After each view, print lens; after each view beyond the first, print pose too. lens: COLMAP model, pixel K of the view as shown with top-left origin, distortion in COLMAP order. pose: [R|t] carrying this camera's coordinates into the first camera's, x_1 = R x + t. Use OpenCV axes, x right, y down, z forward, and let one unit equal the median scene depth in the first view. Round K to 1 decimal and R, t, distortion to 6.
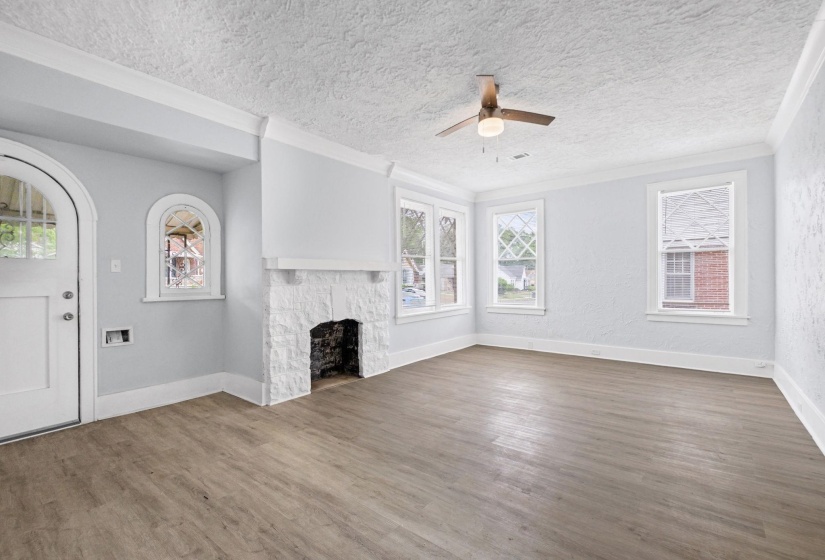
lens RADIAL K [[361.8, 0, 412.2], [0, 361.8, 277.2], [0, 0, 1]] dist [0.000937, -0.000848]
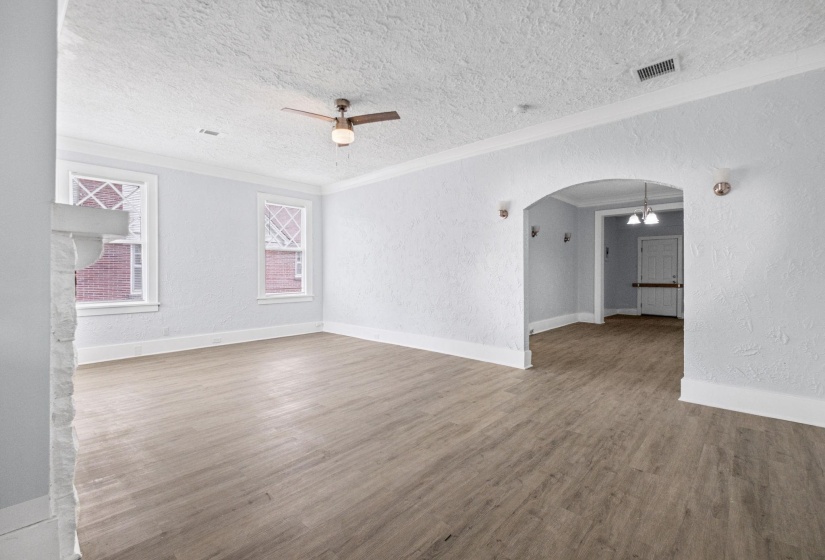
lens RADIAL K [[363.2, 0, 412.1], [0, 363.2, 271.6], [0, 0, 1]] dist [0.001278, -0.000049]
pose [[0.079097, 0.011289, 0.996803, -1.094151], [-0.011619, 0.999878, -0.010402, 0.032367], [-0.996799, -0.010759, 0.079219, 0.816479]]
